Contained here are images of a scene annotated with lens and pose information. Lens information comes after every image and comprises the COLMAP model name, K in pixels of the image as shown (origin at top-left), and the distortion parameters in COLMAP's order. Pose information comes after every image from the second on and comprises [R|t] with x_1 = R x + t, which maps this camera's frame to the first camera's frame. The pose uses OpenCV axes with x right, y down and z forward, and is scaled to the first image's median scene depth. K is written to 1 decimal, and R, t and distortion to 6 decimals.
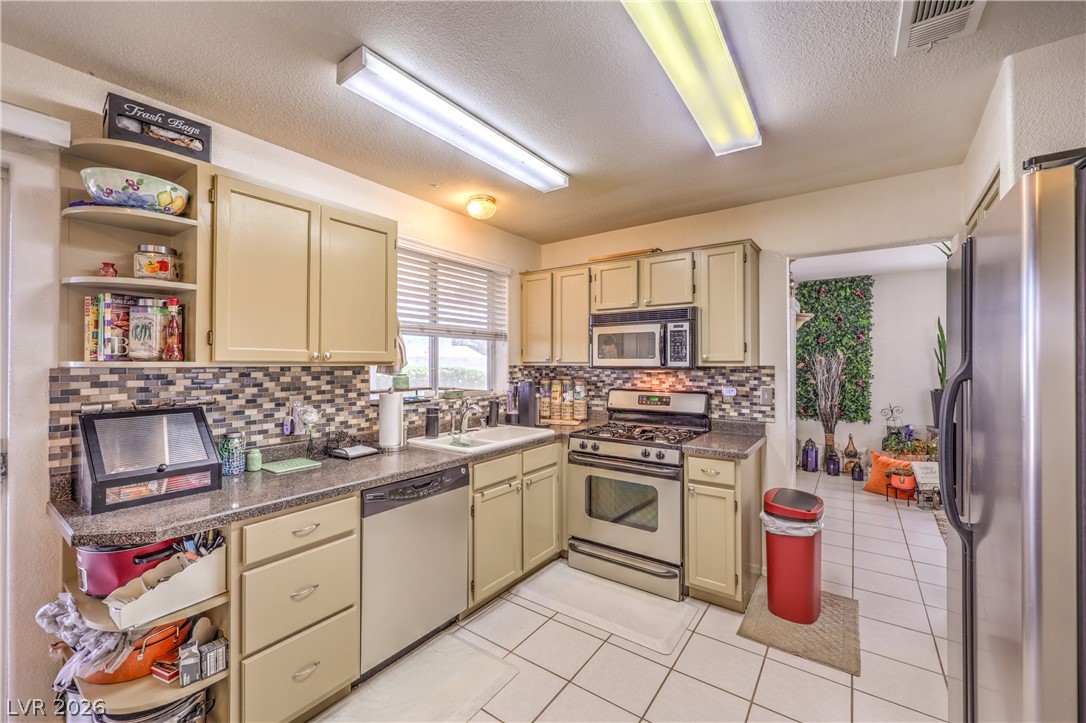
lens RADIAL K [[433.6, 0, 546.0], [0, 433.6, 357.4], [0, 0, 1]] dist [0.000102, -0.000046]
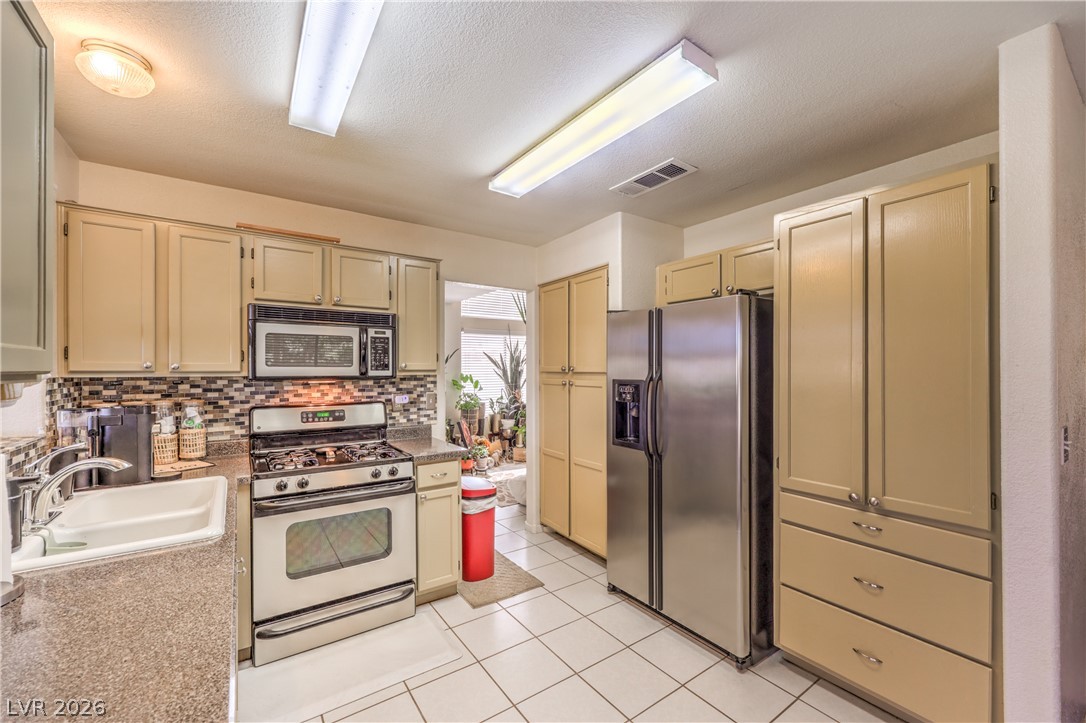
lens RADIAL K [[438.9, 0, 541.8], [0, 438.9, 367.2], [0, 0, 1]] dist [-0.001882, -0.000176]
pose [[0.343172, 0.006184, 0.939252, -0.449132], [-0.009189, 0.999953, -0.003227, 0.002654], [-0.939228, -0.007523, 0.343212, 0.334987]]
